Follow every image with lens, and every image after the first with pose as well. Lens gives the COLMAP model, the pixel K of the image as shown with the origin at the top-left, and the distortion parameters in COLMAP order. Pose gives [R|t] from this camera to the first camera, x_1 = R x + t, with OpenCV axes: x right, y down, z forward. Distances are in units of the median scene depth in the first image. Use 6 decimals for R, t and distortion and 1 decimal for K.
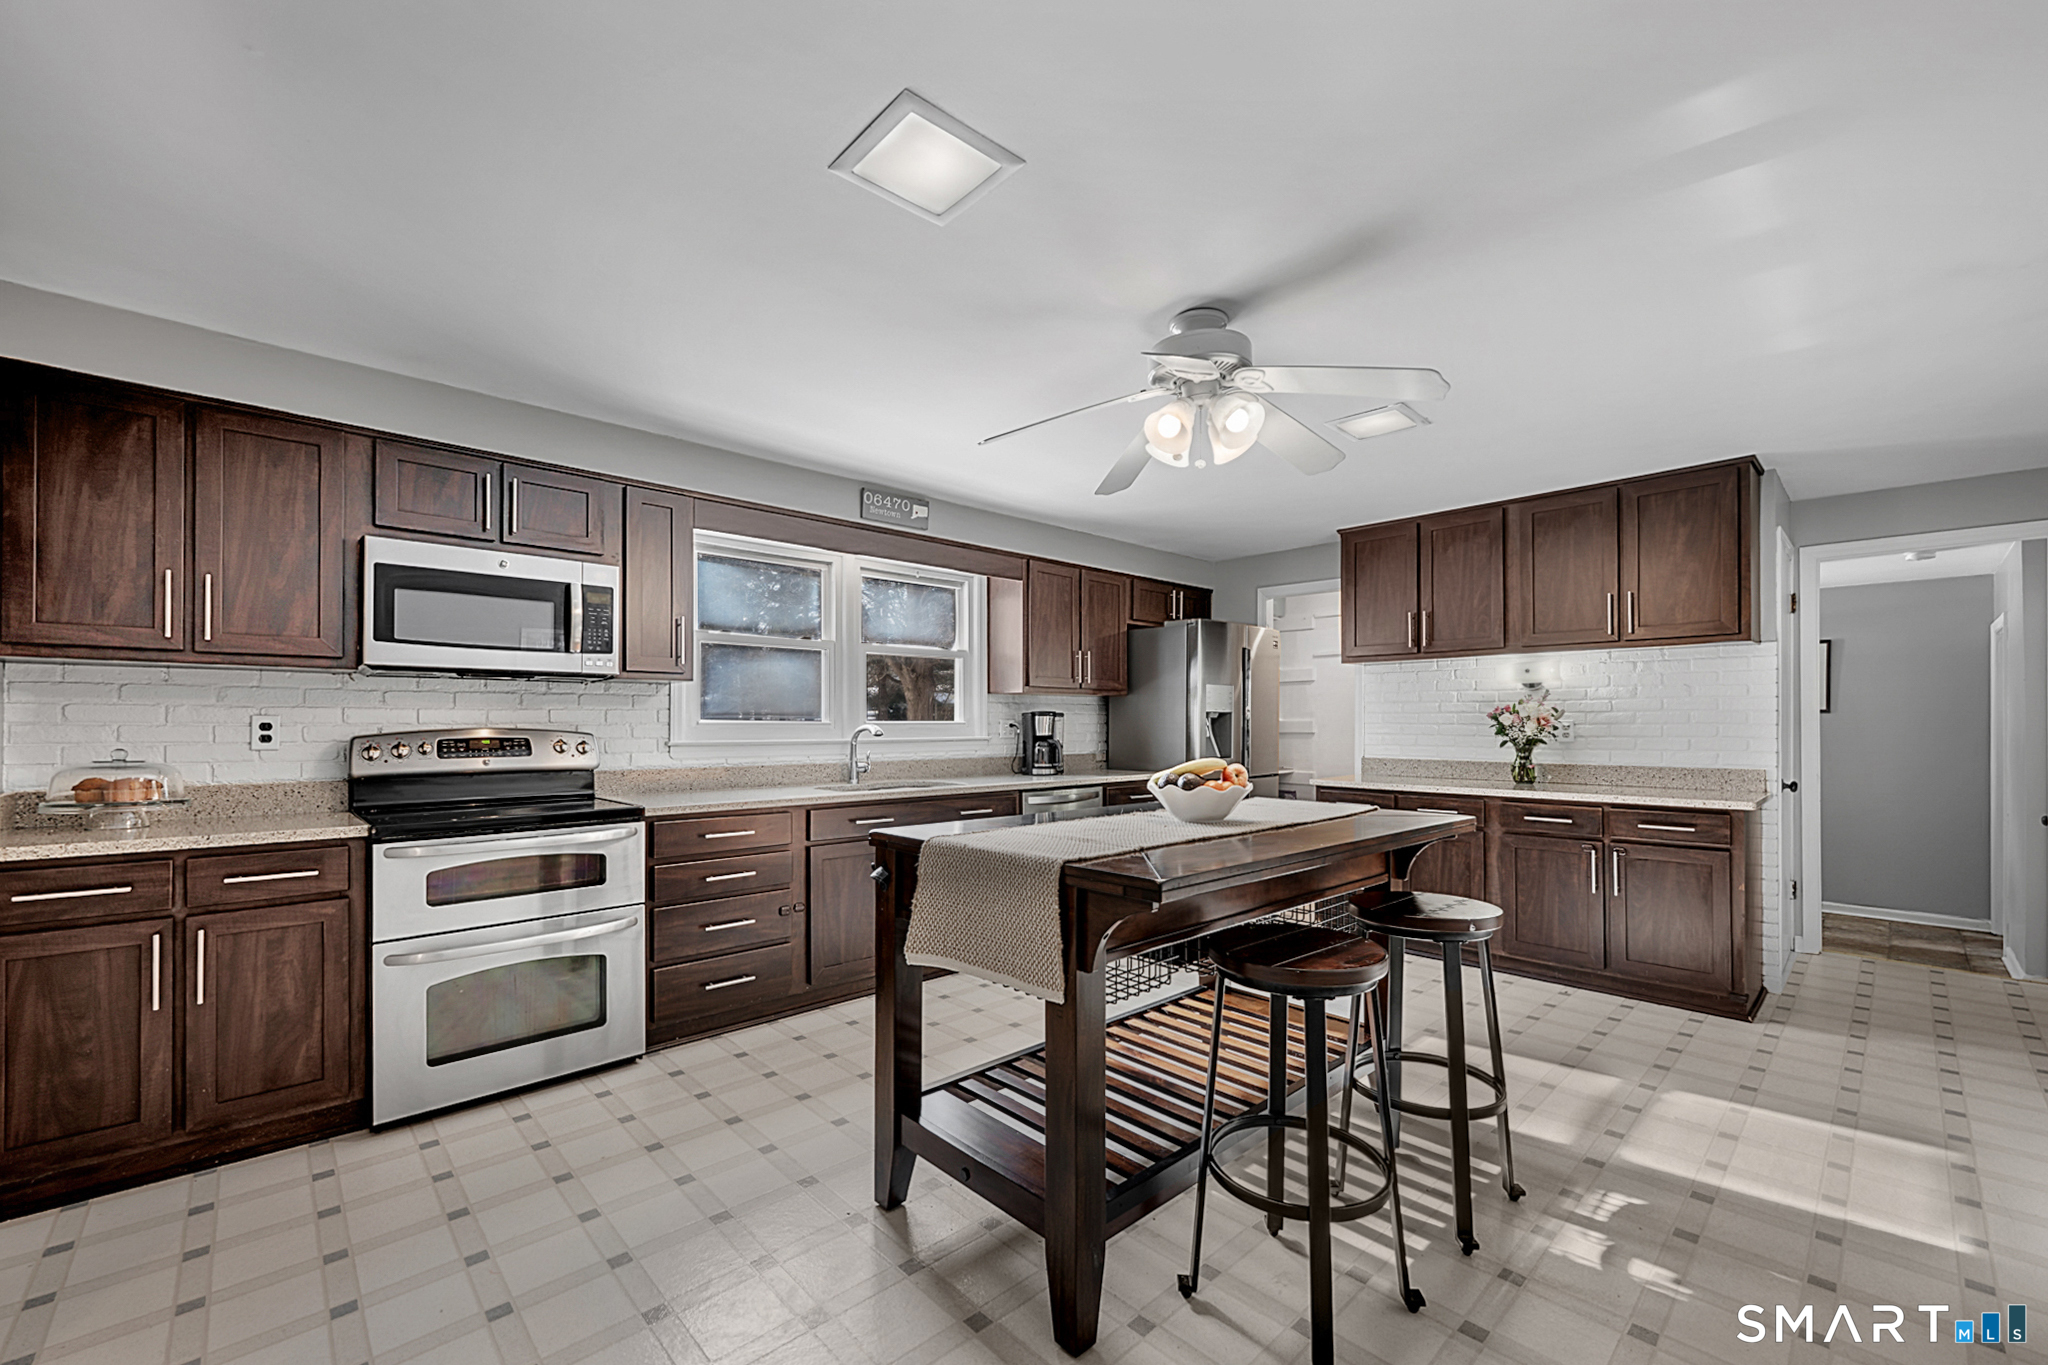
lens RADIAL K [[825.4, 0, 1020.1], [0, 825.4, 717.7], [0, 0, 1]] dist [0.000581, -0.000101]
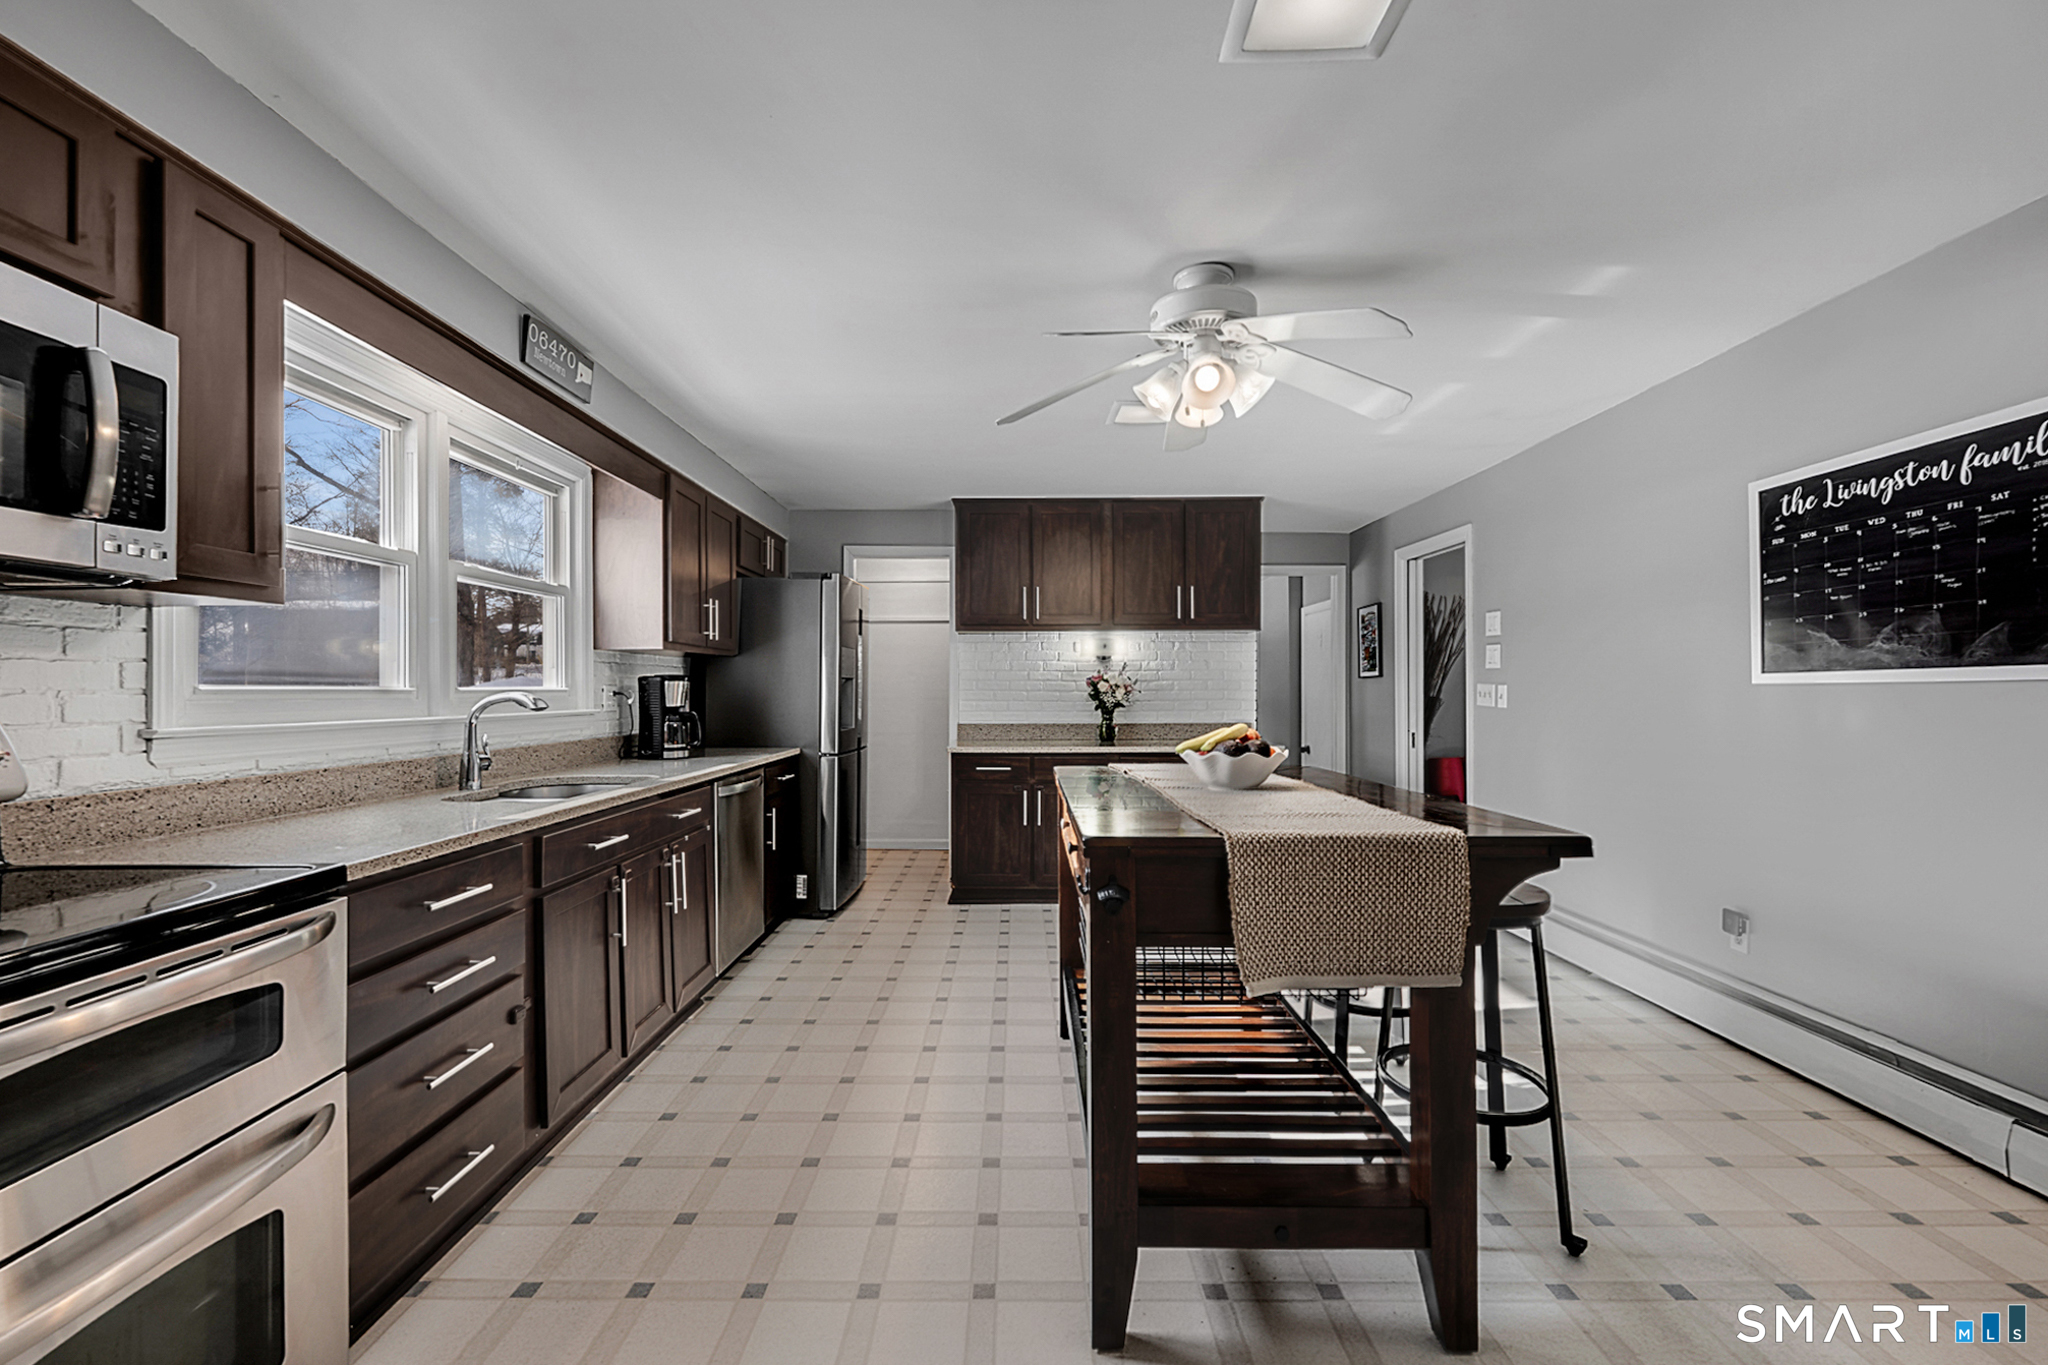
lens RADIAL K [[856.9, 0, 998.9], [0, 856.9, 682.7], [0, 0, 1]] dist [-0.000278, -0.000182]
pose [[0.689972, 0.005780, 0.723813, -0.404181], [-0.001615, 0.999978, -0.006446, 0.004827], [-0.723834, 0.003279, 0.689966, 0.285037]]
